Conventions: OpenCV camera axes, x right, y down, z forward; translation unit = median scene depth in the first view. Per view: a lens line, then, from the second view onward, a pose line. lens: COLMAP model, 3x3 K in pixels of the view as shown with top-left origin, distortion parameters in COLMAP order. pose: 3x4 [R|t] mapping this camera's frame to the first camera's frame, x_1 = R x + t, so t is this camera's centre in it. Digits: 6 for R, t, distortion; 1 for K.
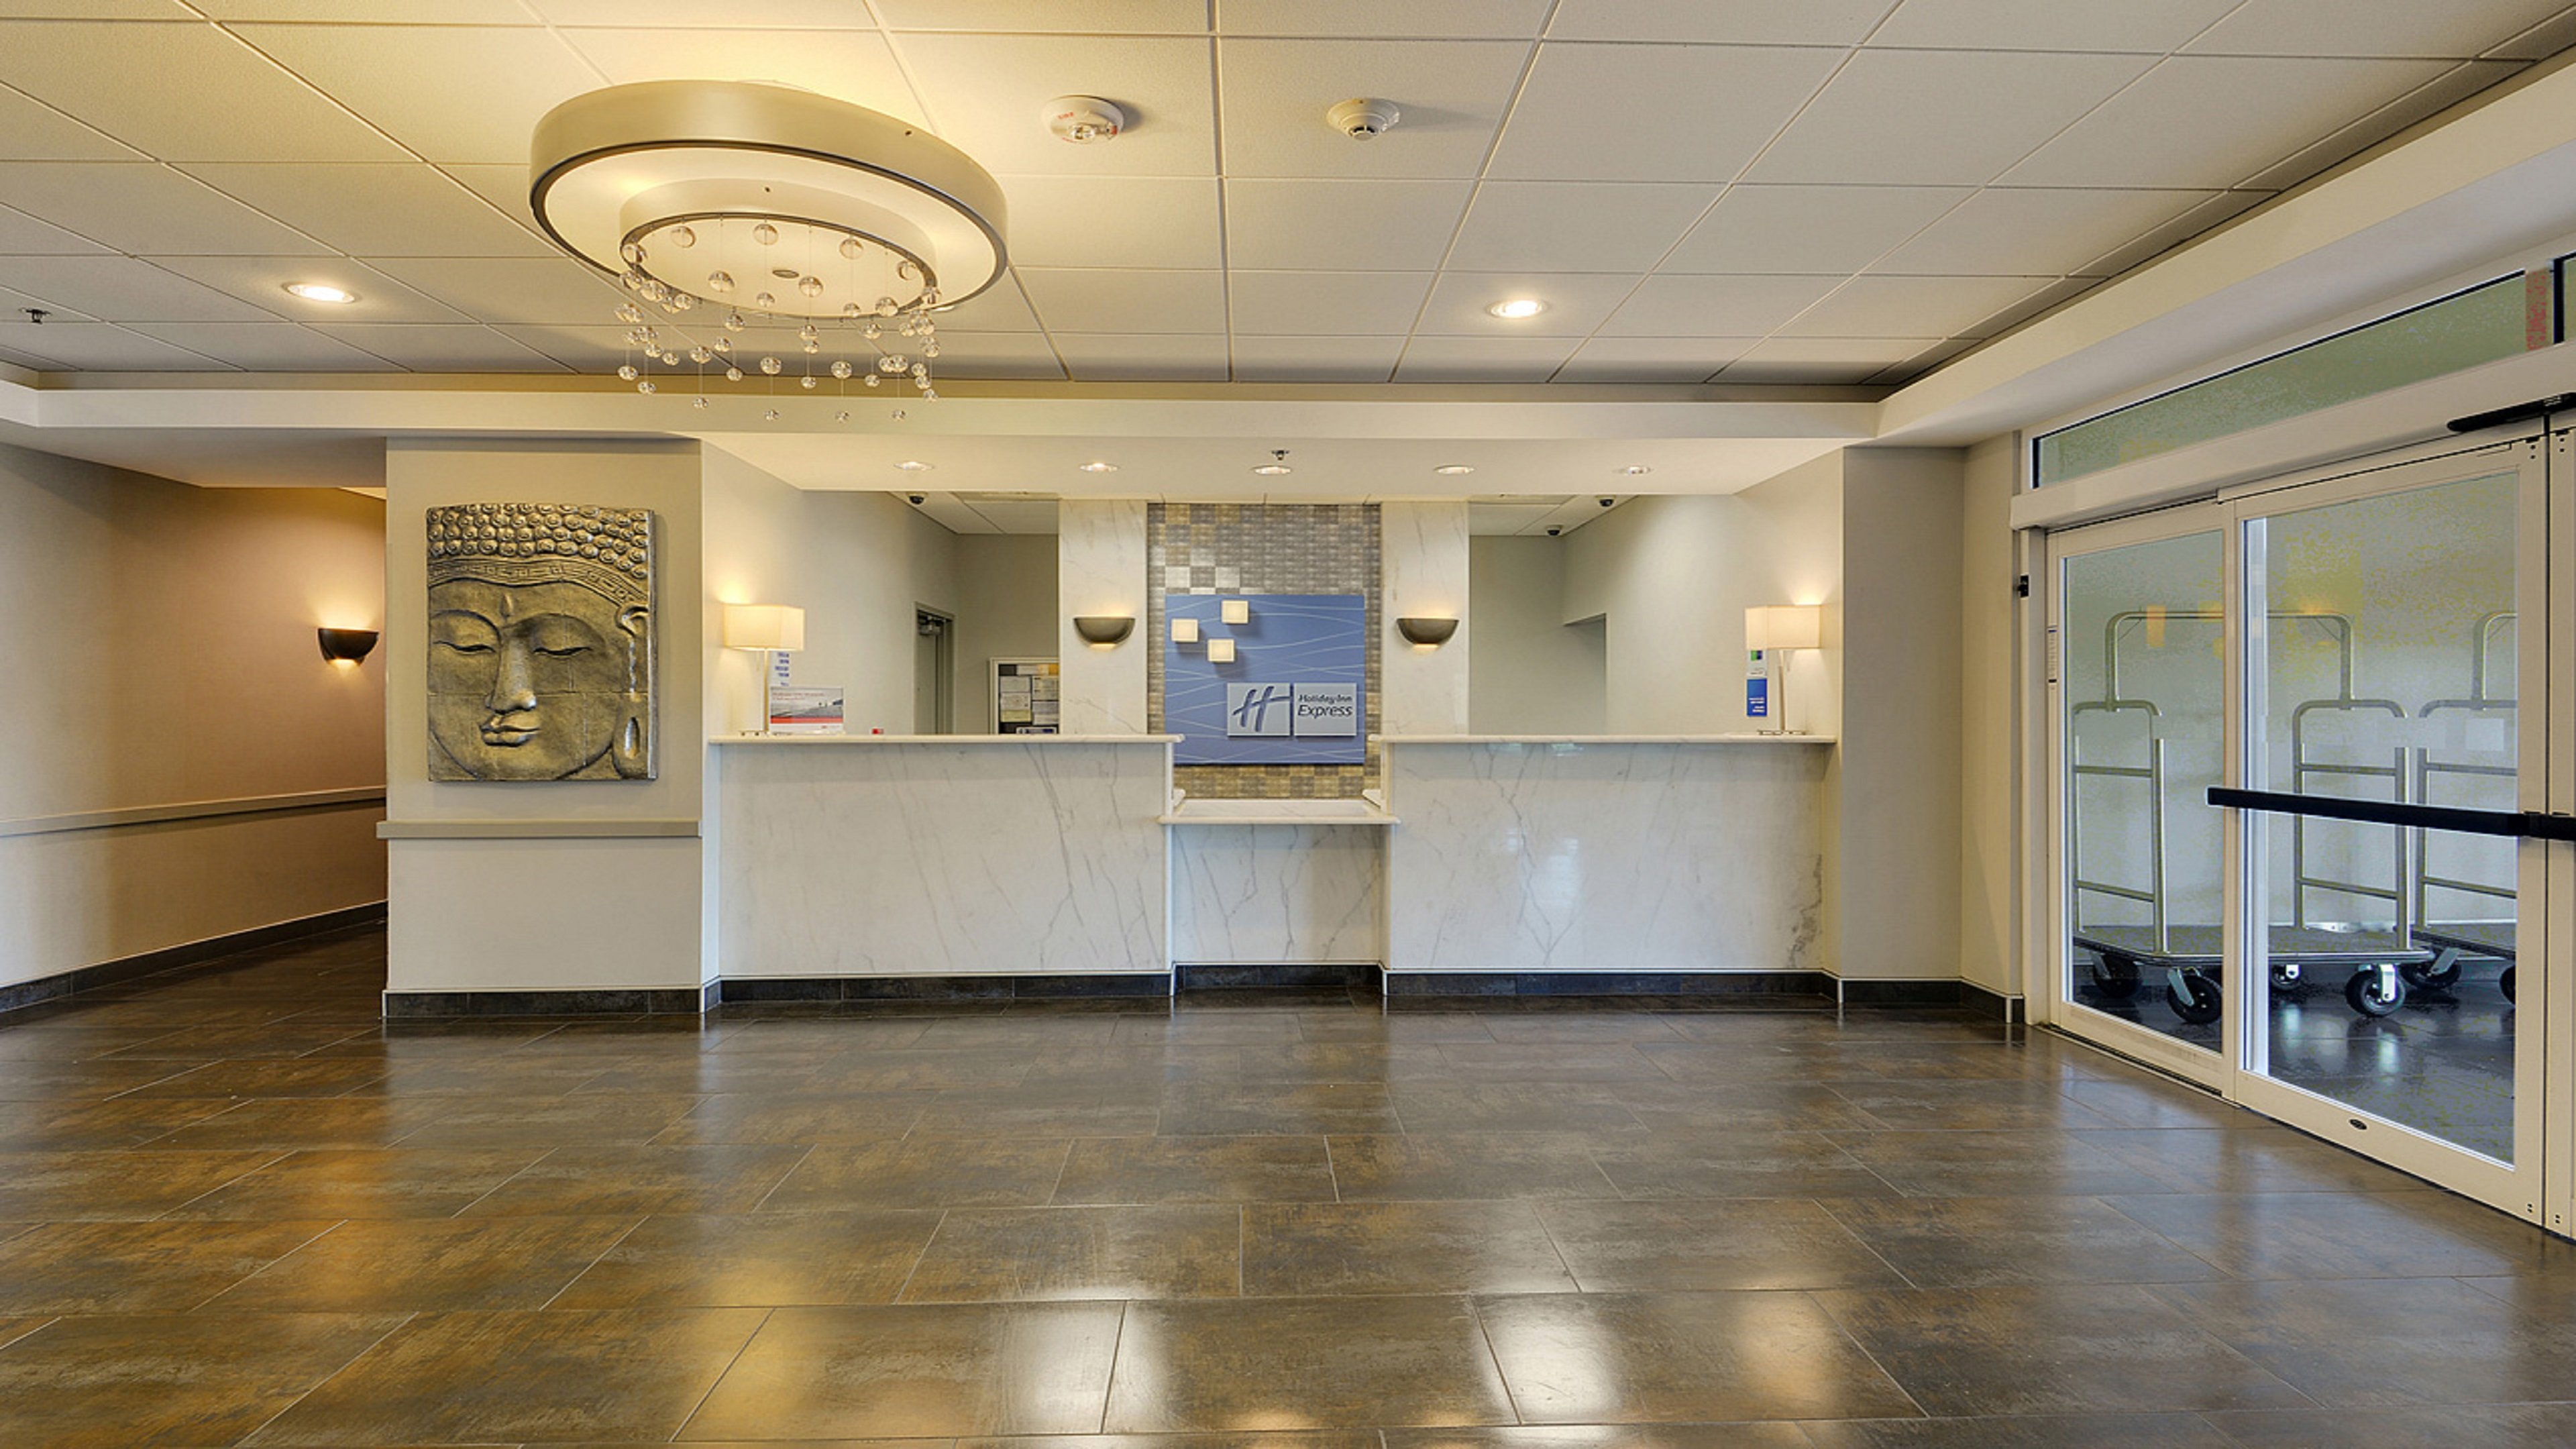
lens RADIAL K [[1214.7, 0, 1288.0], [0, 1214.7, 724.5], [0, 0, 1]] dist [0.036710, -0.044519]
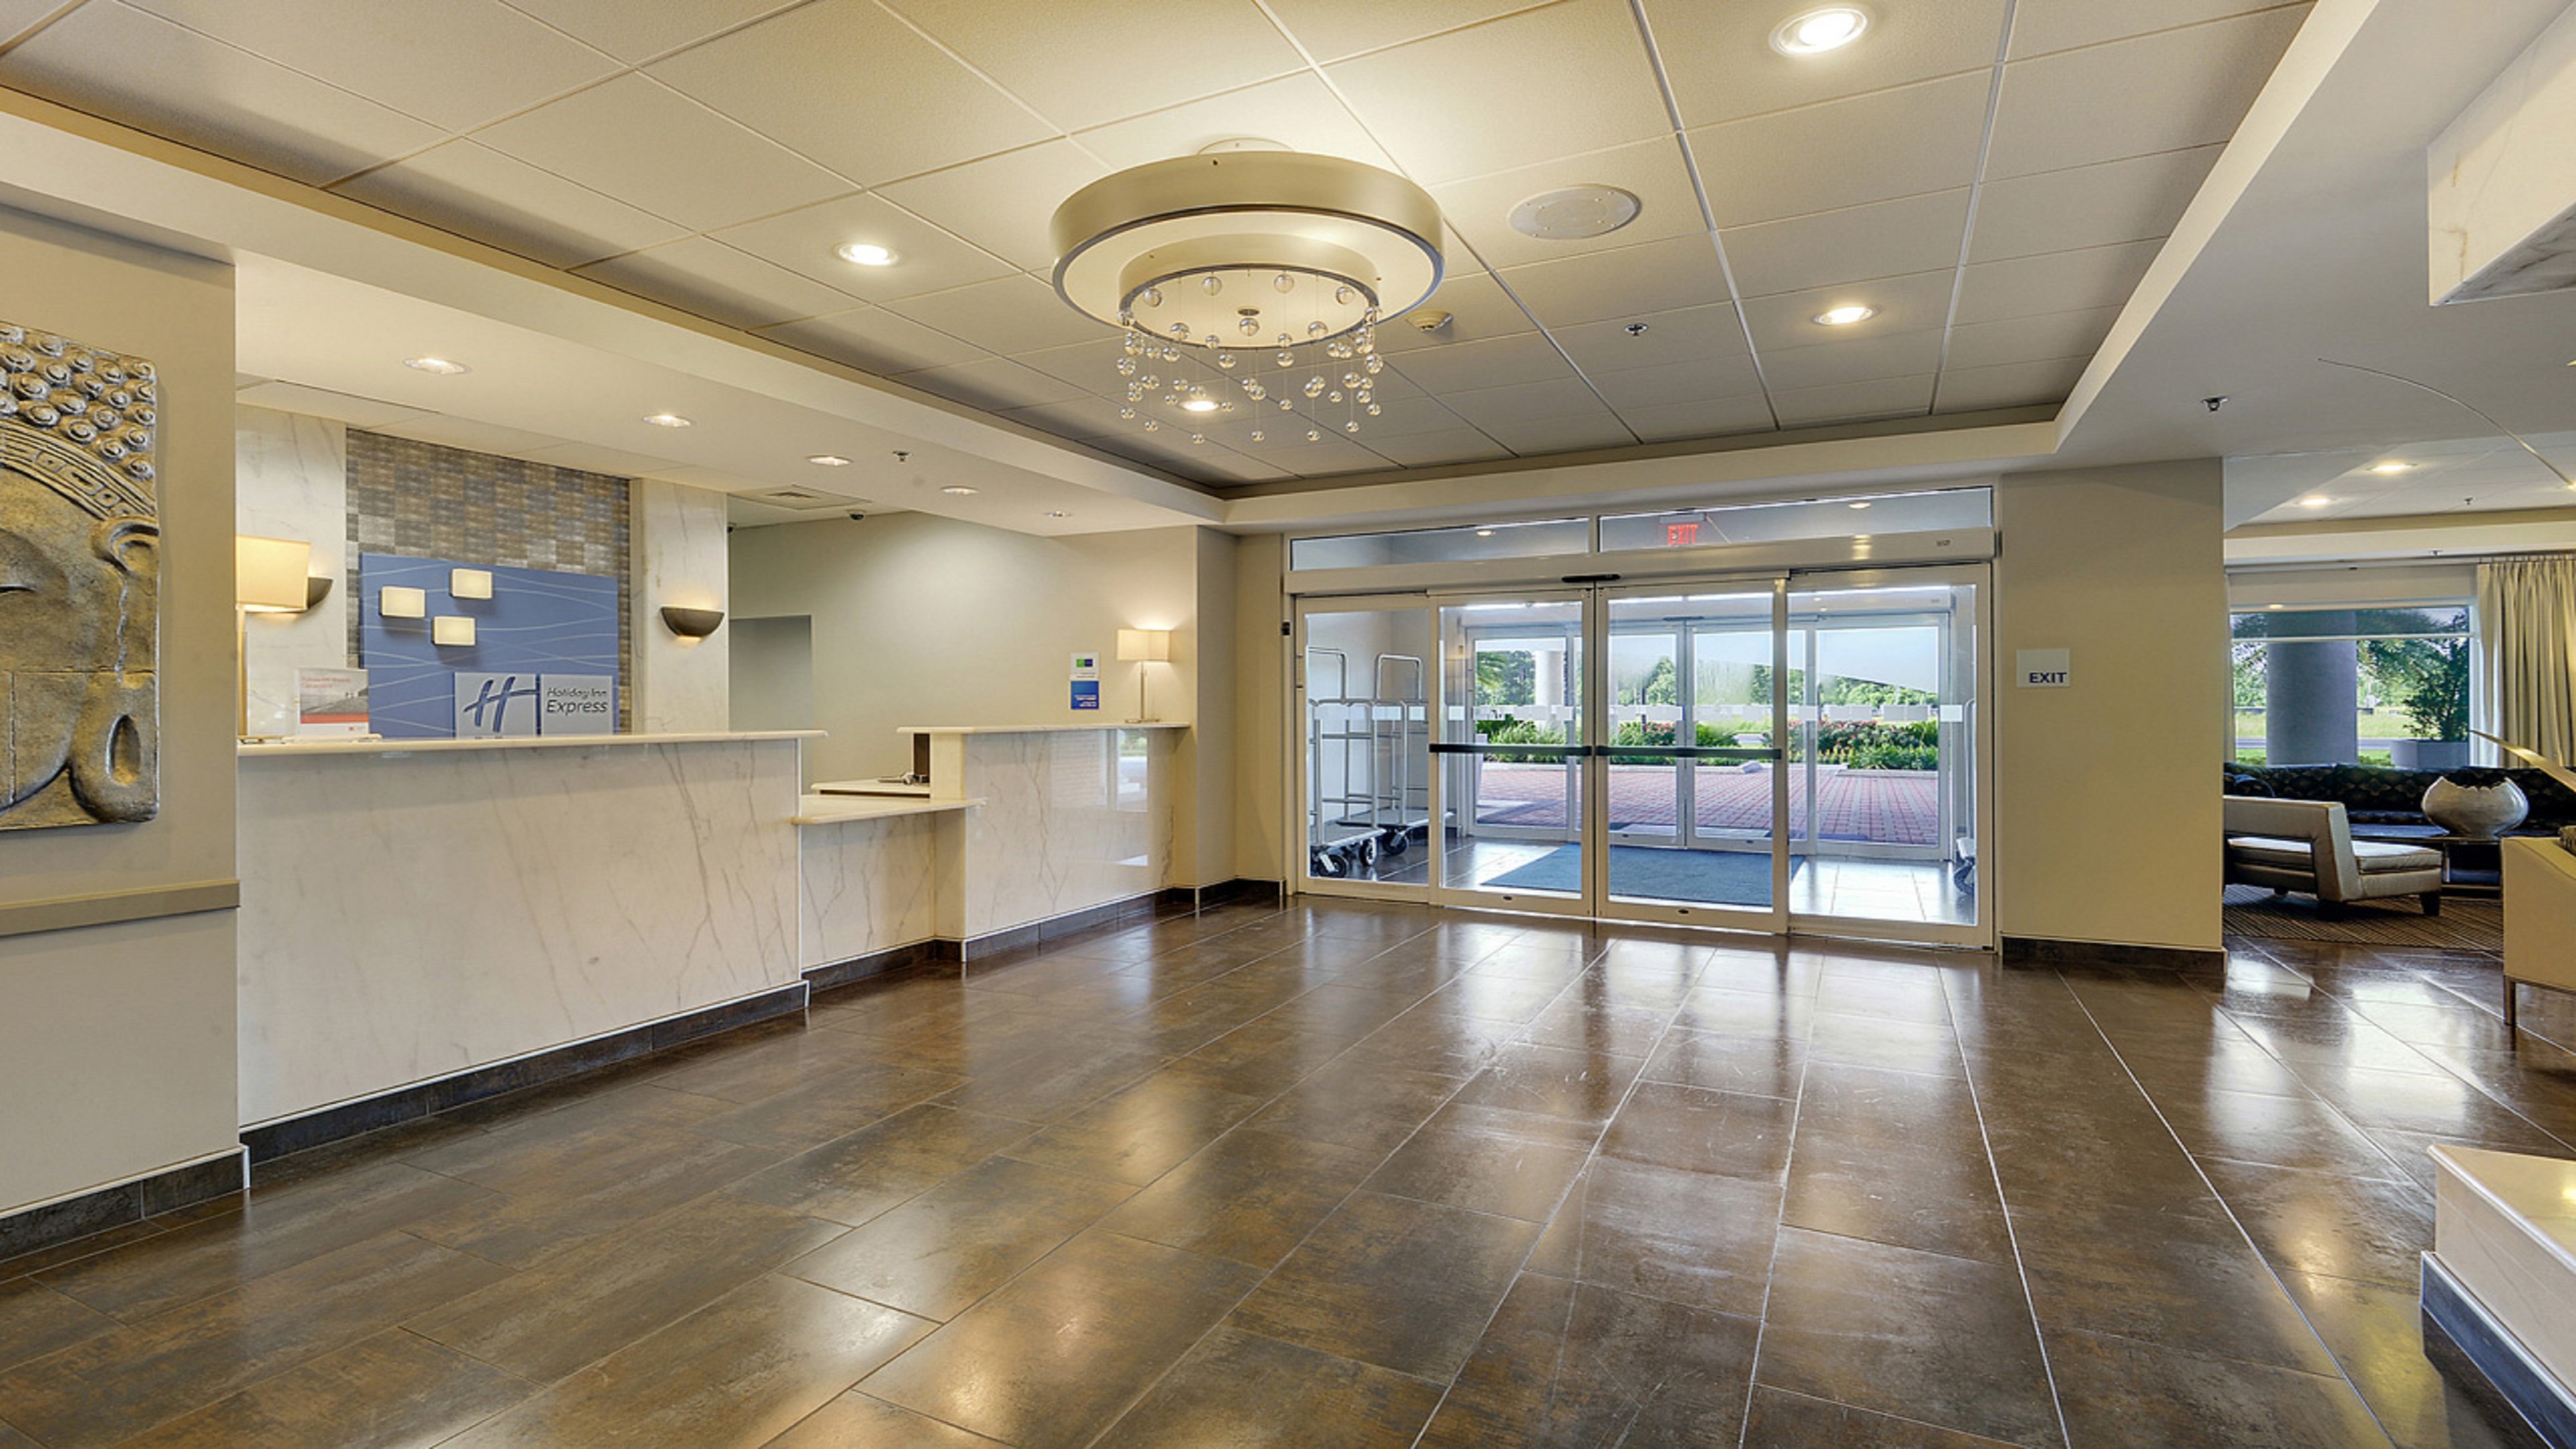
lens RADIAL K [[1161.0, 0, 1288.0], [0, 1161.0, 724.5], [0, 0, 1]] dist [0.001236, -0.017447]
pose [[0.469950, -0.014273, 0.882578, -0.700331], [0.013482, 0.999869, 0.008990, 0.001204], [-0.882590, 0.007674, 0.470080, 0.242767]]
